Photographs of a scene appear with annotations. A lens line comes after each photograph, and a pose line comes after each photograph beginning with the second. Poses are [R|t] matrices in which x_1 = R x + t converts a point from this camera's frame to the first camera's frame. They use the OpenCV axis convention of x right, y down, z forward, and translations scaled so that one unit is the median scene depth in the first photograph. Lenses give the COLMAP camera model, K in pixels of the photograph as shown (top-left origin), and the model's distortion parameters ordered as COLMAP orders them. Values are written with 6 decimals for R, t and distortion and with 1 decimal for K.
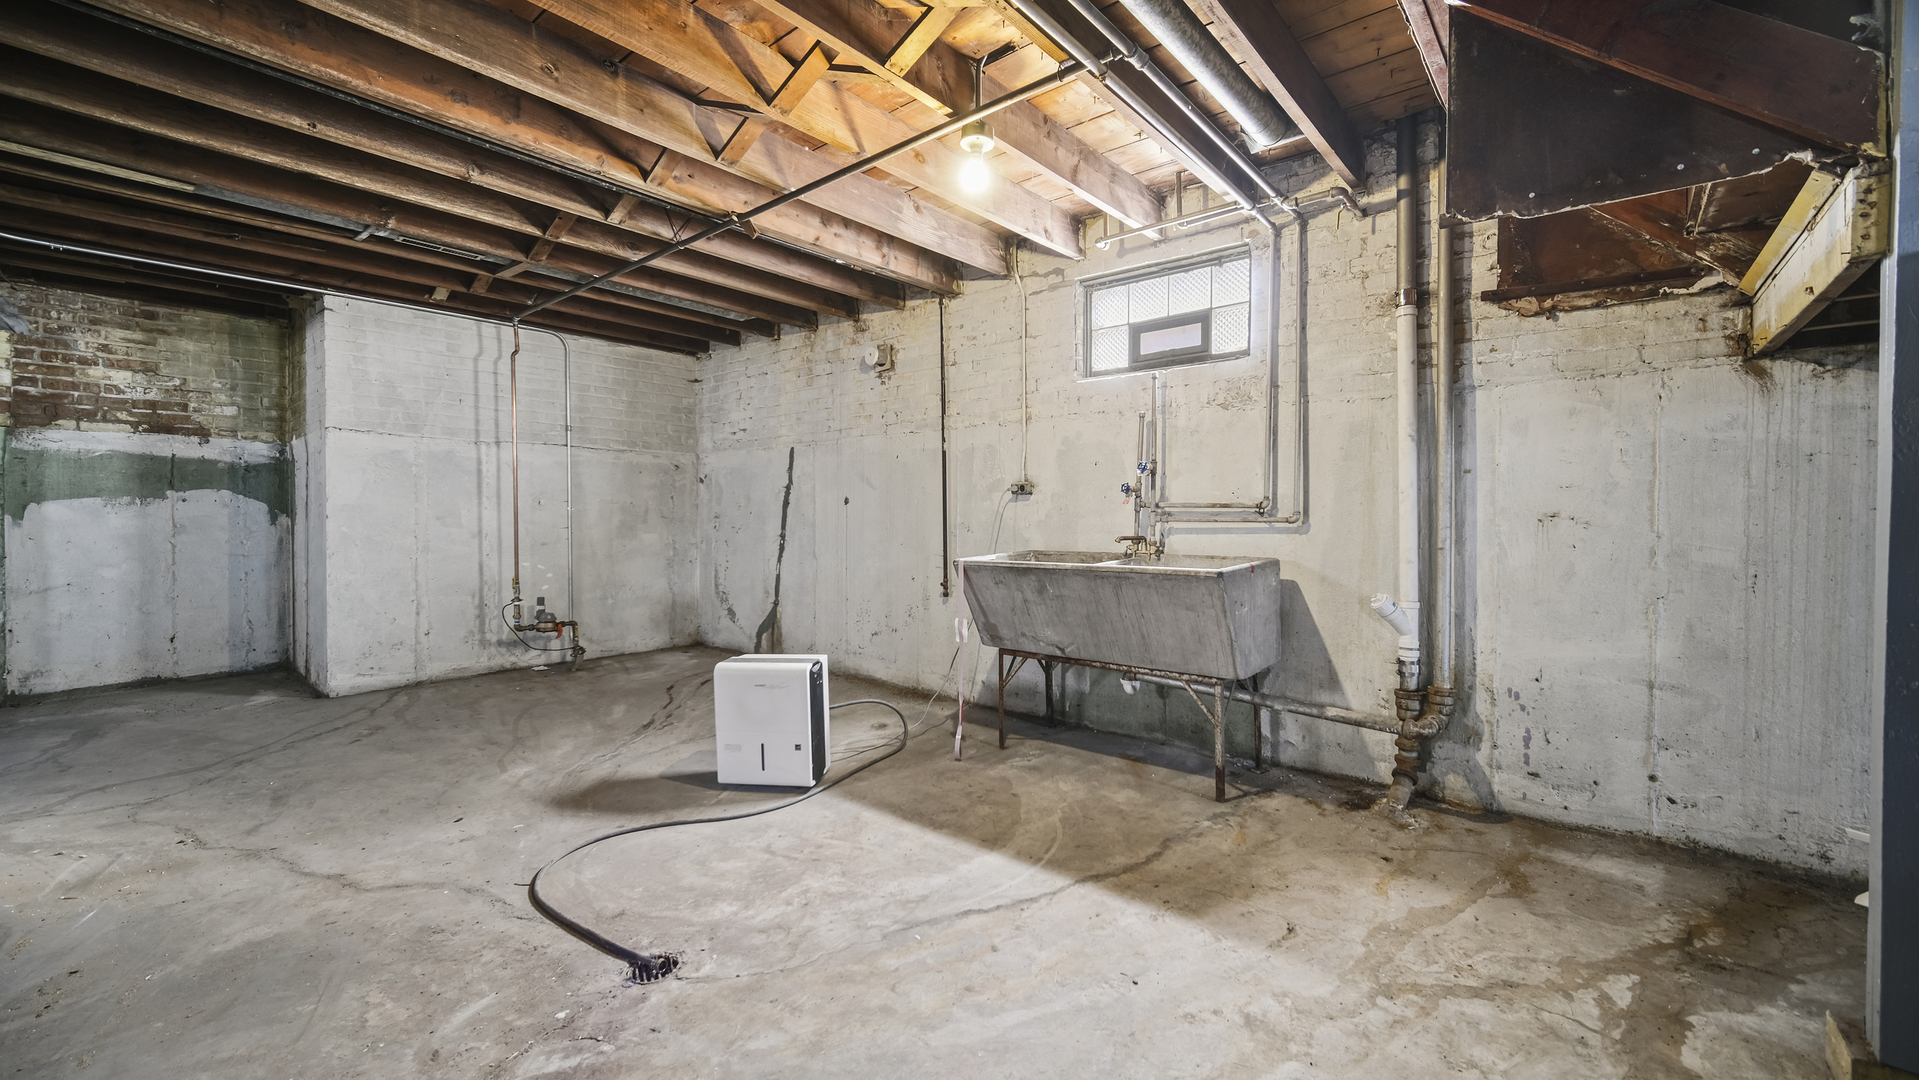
lens RADIAL K [[764.2, 0, 972.3], [0, 764.2, 536.9], [0, 0, 1]] dist [-0.003362, 0.000589]
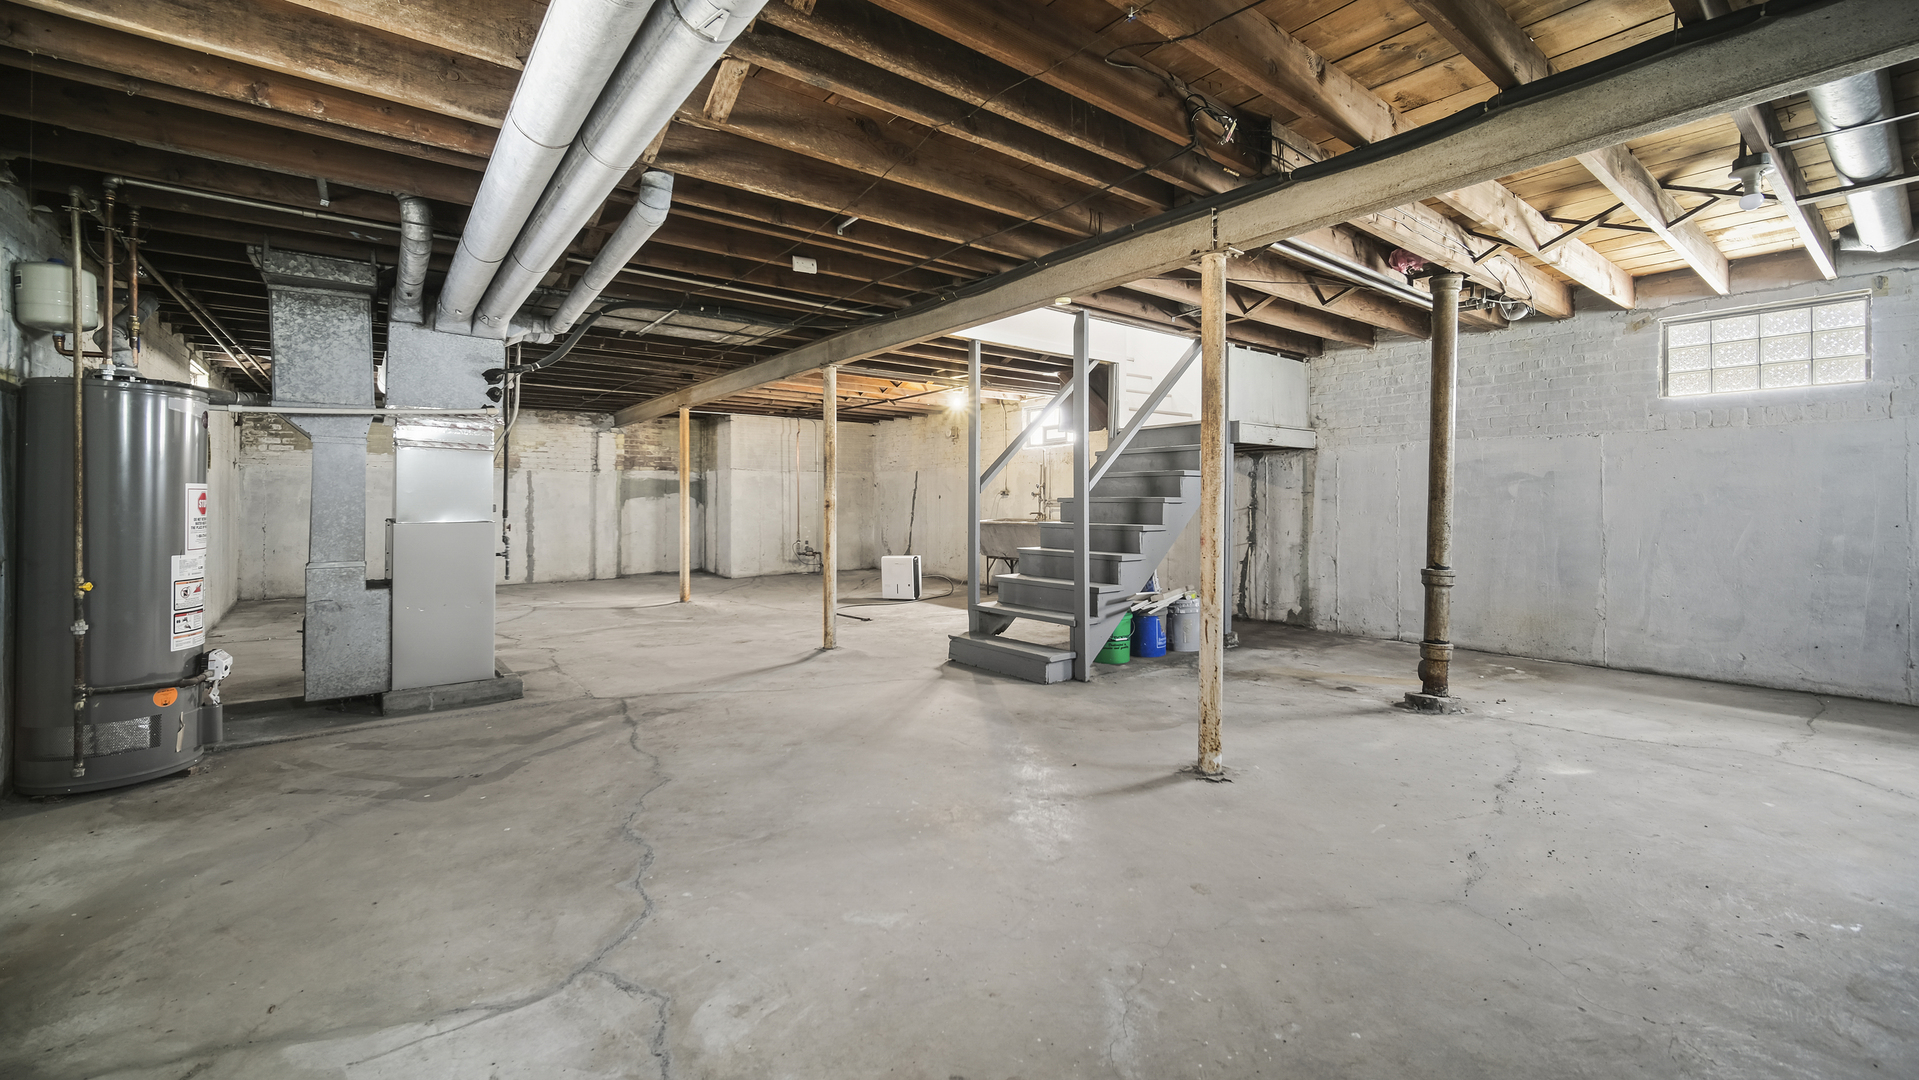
lens RADIAL K [[764.2, 0, 955.6], [0, 764.2, 520.1], [0, 0, 1]] dist [-0.003362, 0.000589]
pose [[0.973797, 0.003008, -0.227397, 0.367813], [-0.002606, 0.999994, 0.002067, 0.013778], [0.227402, -0.001420, 0.973800, -1.084835]]
